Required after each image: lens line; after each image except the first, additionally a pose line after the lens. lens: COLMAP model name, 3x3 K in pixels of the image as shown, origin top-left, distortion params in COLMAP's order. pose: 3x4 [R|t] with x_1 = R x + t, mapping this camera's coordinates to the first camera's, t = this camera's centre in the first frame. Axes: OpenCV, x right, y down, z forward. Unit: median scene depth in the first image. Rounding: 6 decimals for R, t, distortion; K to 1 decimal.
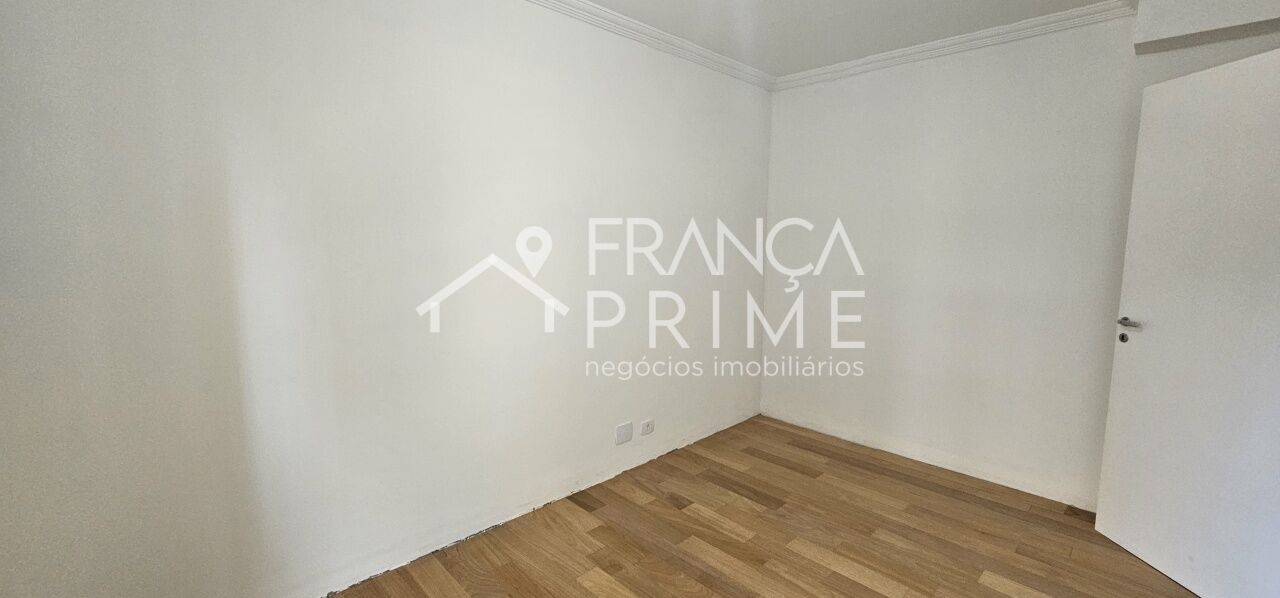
lens RADIAL K [[533.6, 0, 640.0], [0, 533.6, 299.0], [0, 0, 1]] dist [-0.000056, -0.000006]
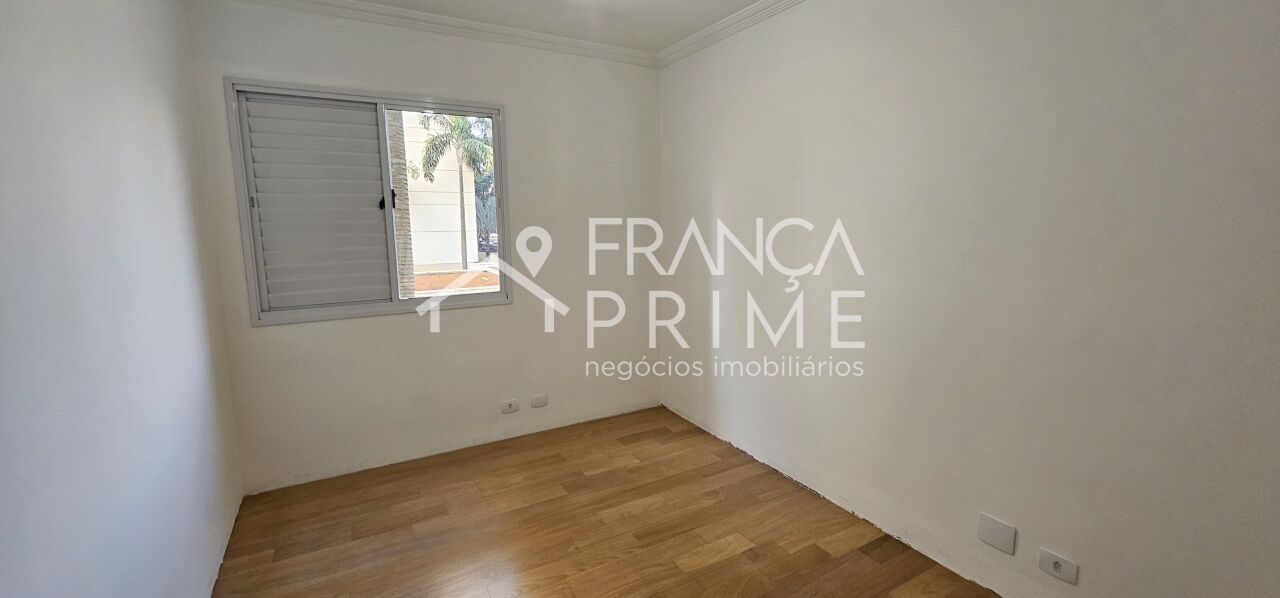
lens RADIAL K [[533.6, 0, 640.0], [0, 533.6, 299.0], [0, 0, 1]] dist [-0.000056, -0.000006]
pose [[-0.226705, 0.161492, -0.960482, 0.858785], [-0.124845, 0.973204, 0.193098, -0.131858], [0.965929, 0.163688, -0.200468, 0.883167]]
